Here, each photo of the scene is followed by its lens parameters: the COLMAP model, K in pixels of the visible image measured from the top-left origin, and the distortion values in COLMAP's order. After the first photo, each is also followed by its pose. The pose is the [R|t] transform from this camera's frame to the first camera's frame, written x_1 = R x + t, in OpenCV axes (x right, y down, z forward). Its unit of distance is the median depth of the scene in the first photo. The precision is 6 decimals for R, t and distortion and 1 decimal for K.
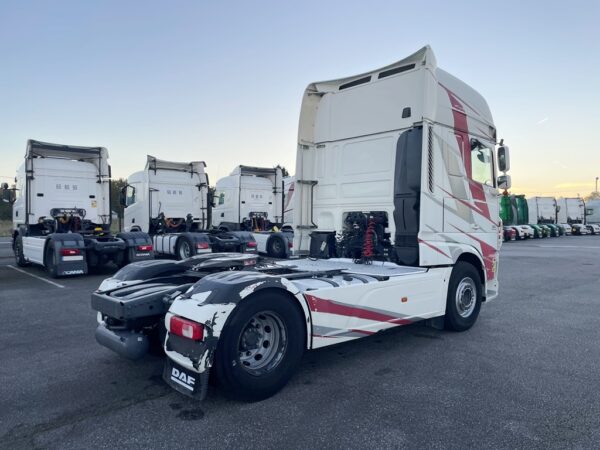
lens RADIAL K [[450.6, 0, 300.0], [0, 450.6, 225.0], [0, 0, 1]] dist [0.048051, -0.004030]
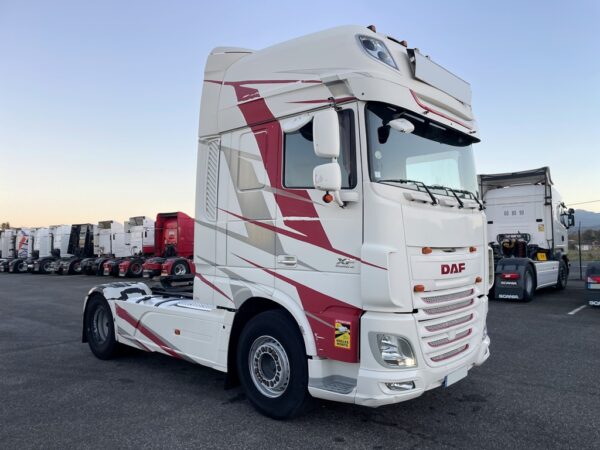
lens RADIAL K [[450.6, 0, 300.0], [0, 450.6, 225.0], [0, 0, 1]] dist [0.048051, -0.004030]
pose [[0.087641, -0.049800, -0.994907, 1.061183], [0.002333, 0.998757, -0.049787, -0.014532], [0.996149, 0.002042, 0.087648, 1.007543]]
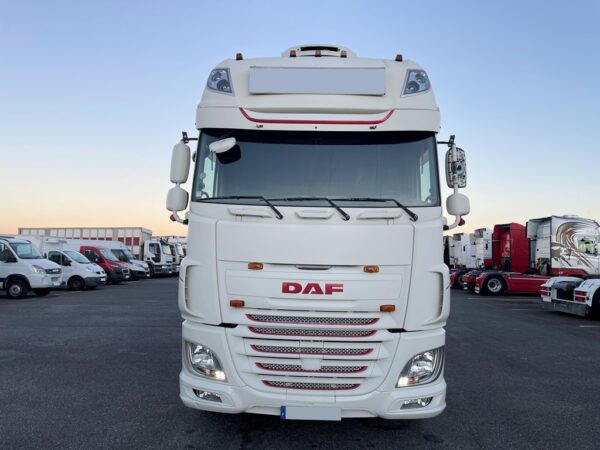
lens RADIAL K [[450.6, 0, 300.0], [0, 450.6, 225.0], [0, 0, 1]] dist [0.048051, -0.004030]
pose [[-0.690618, -0.066341, -0.720171, 0.878483], [-0.030731, 0.997576, -0.062425, -0.026919], [0.722567, -0.020980, -0.690983, 1.601359]]
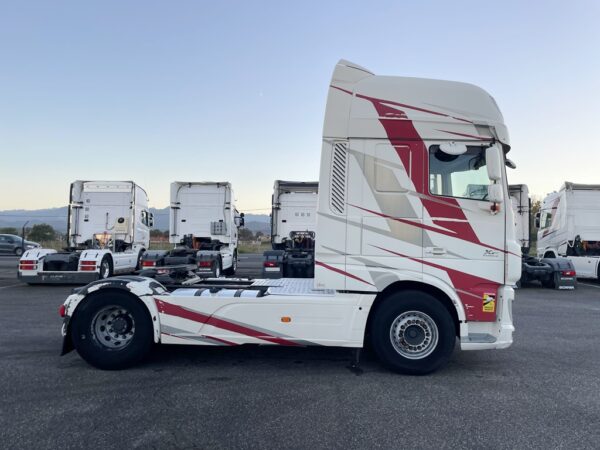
lens RADIAL K [[445.0, 0, 299.3], [0, 445.0, 219.2], [0, 0, 1]] dist [0.051218, -0.001775]
pose [[0.712435, -0.023639, -0.701340, 0.816157], [-0.020583, 0.998298, -0.054557, -0.004198], [0.701436, 0.053304, 0.710736, 0.259741]]
